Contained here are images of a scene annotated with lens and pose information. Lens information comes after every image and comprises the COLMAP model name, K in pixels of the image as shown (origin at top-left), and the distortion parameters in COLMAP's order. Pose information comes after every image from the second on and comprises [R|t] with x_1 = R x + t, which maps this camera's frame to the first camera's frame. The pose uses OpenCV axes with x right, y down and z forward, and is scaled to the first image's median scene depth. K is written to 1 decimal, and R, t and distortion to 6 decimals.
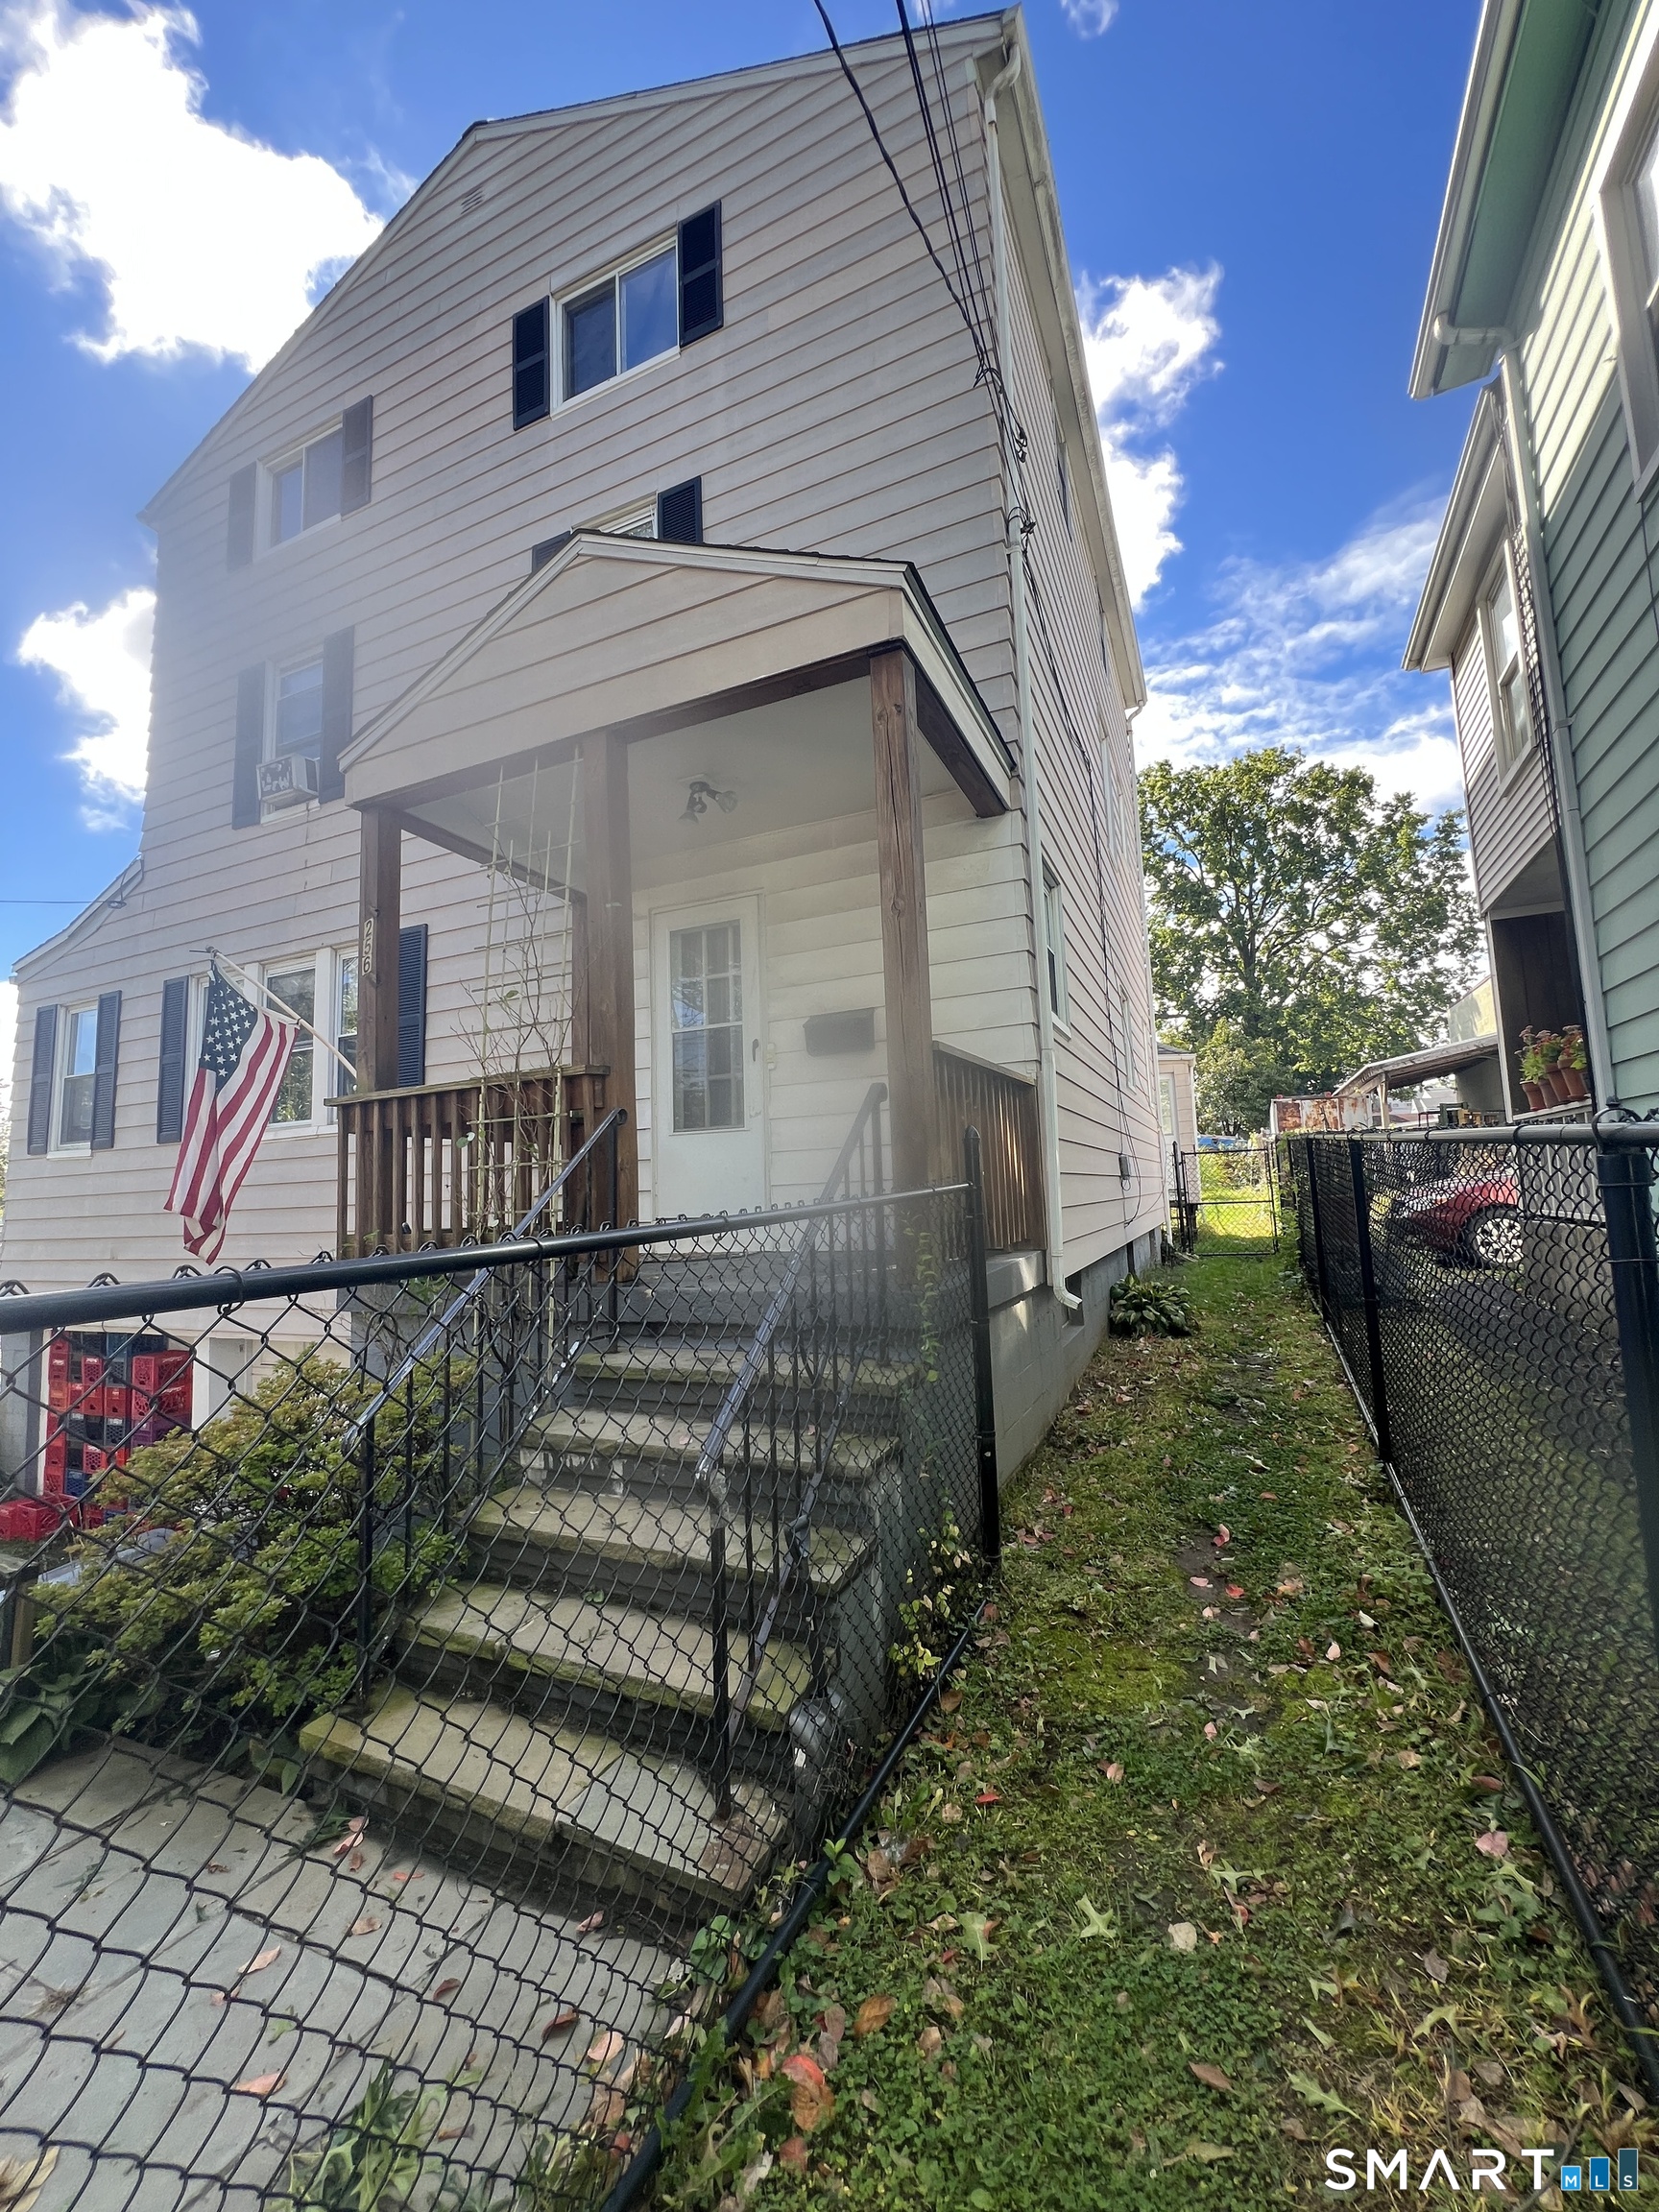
lens RADIAL K [[889.4, 0, 836.7], [0, 889.4, 1095.9], [0, 0, 1]] dist [0.000100, 0.000101]
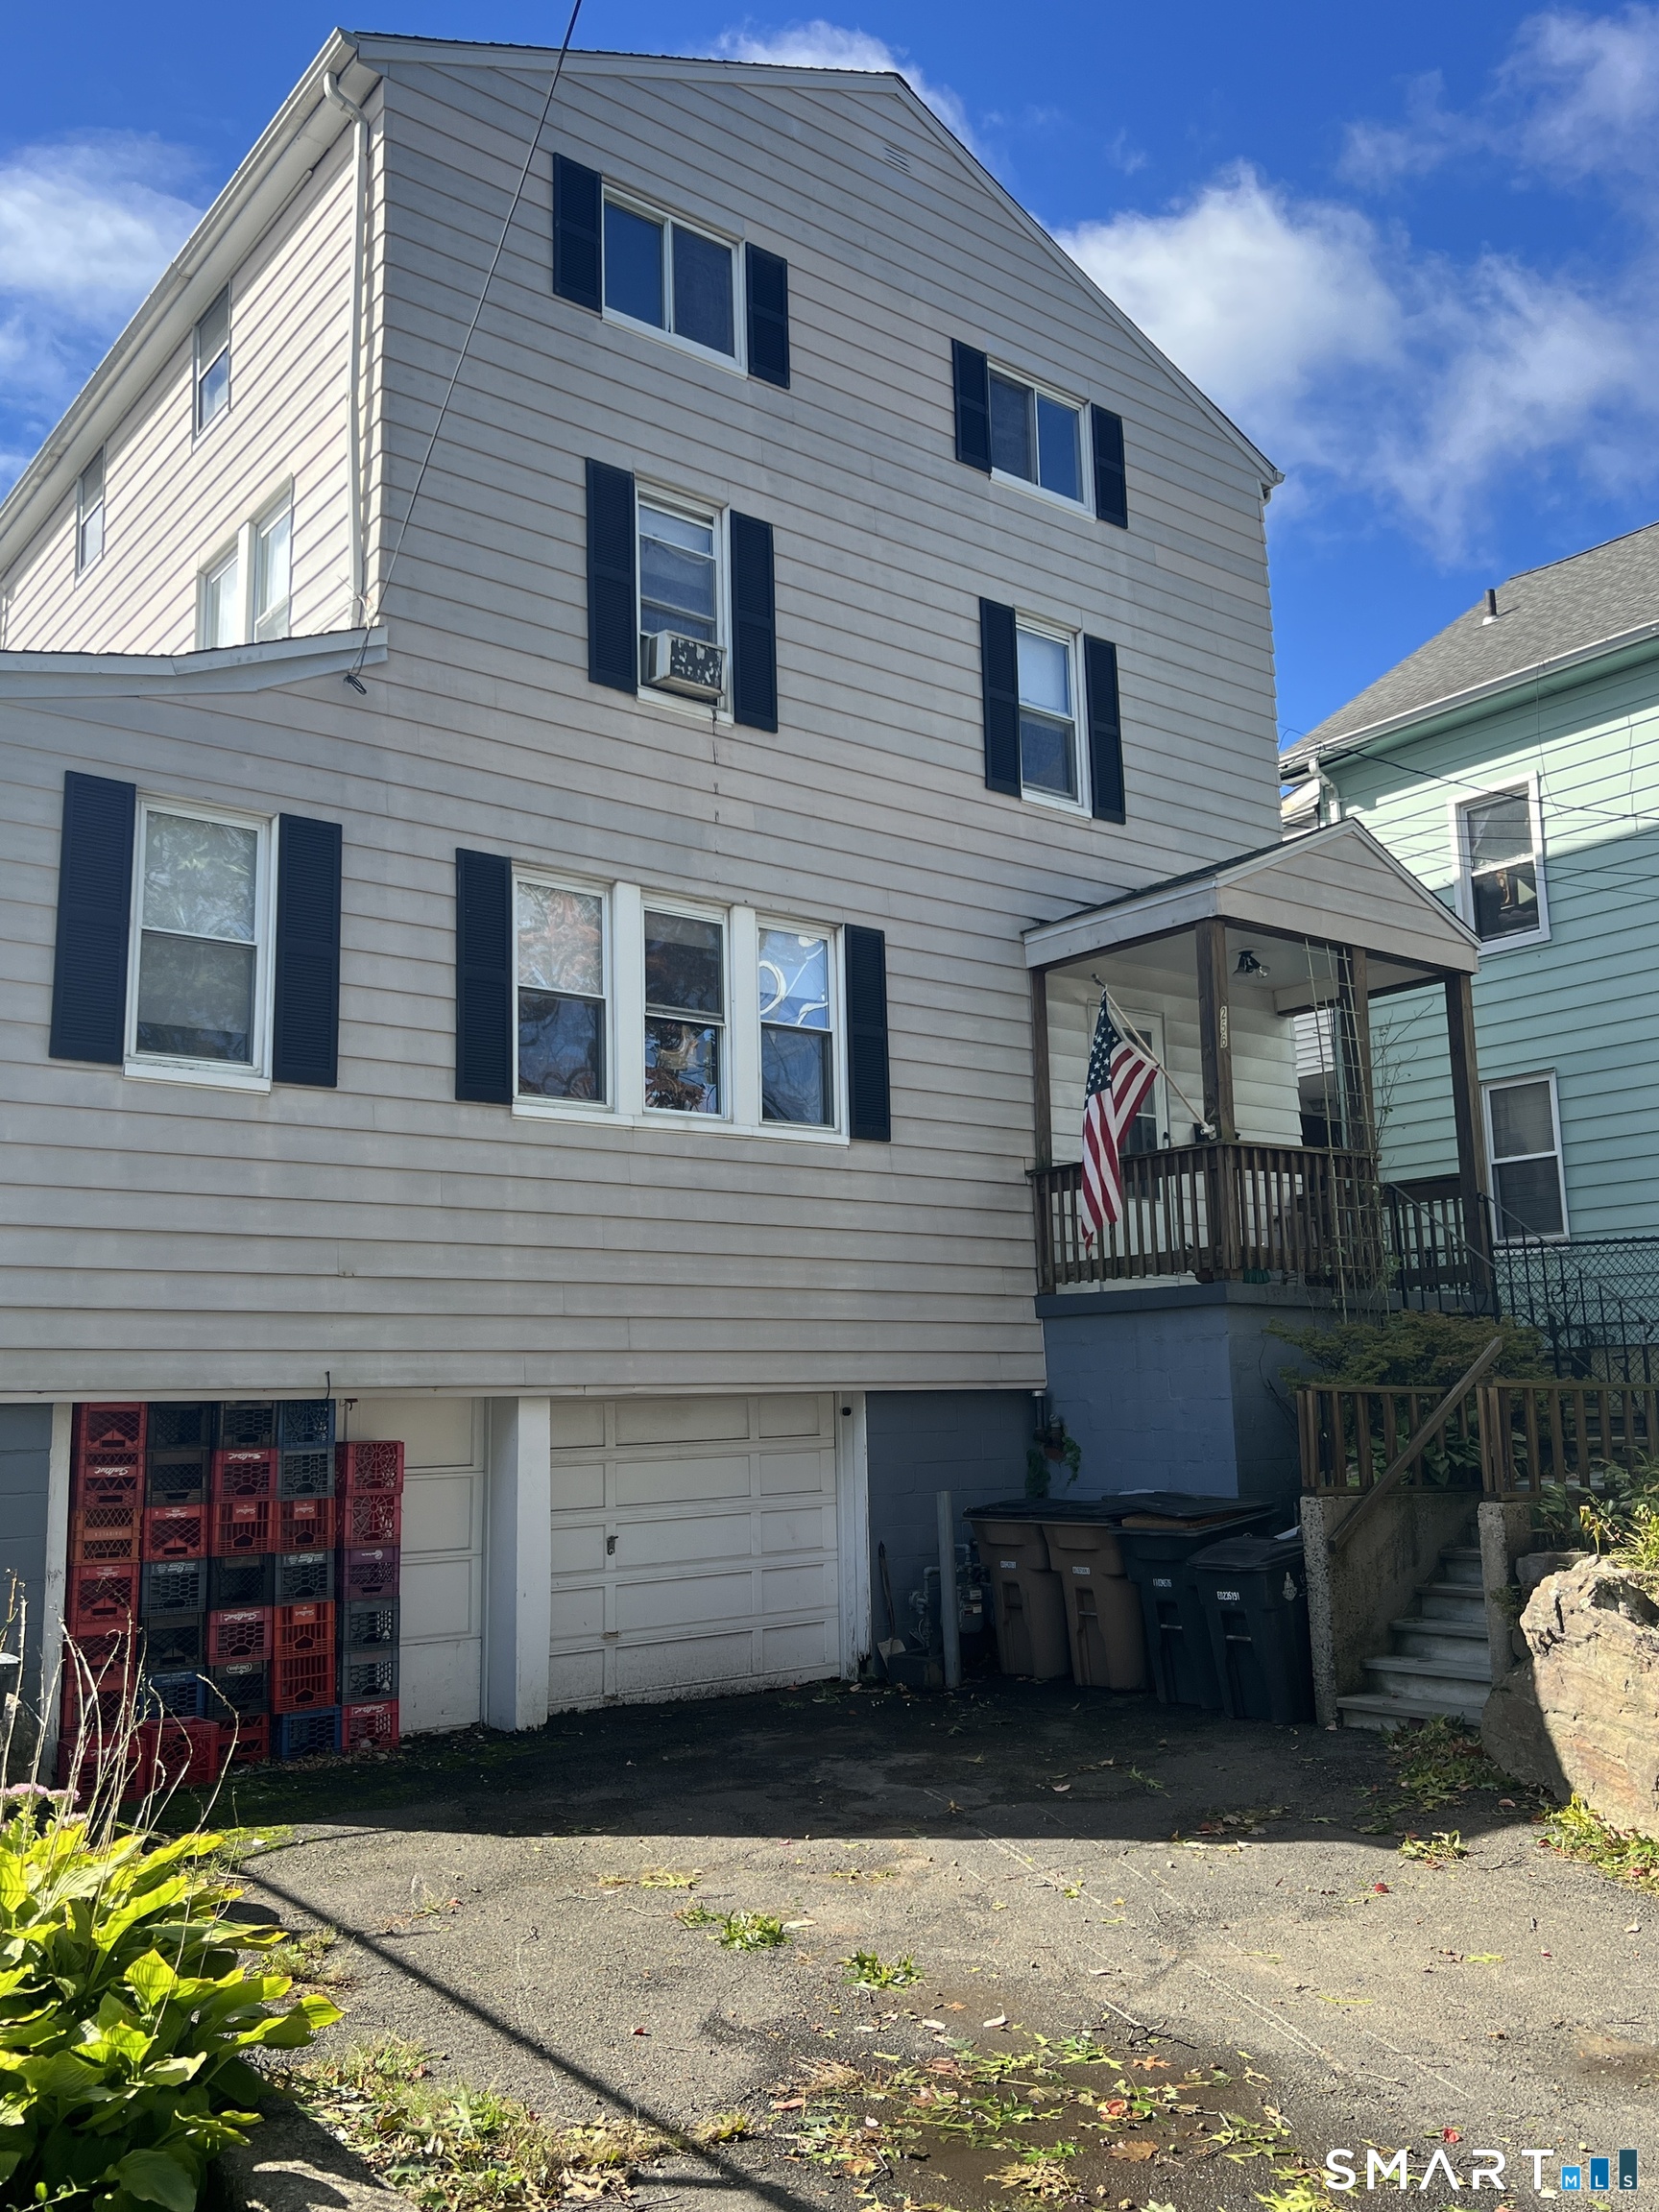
lens RADIAL K [[1857.9, 0, 822.7], [0, 1857.9, 1118.2], [0, 0, 1]] dist [0.090554, -0.131276]
pose [[0.460833, 0.173471, 0.870368, -2.092755], [-0.095308, 0.984713, -0.145798, 0.279773], [-0.882354, -0.015765, 0.470321, 0.144867]]
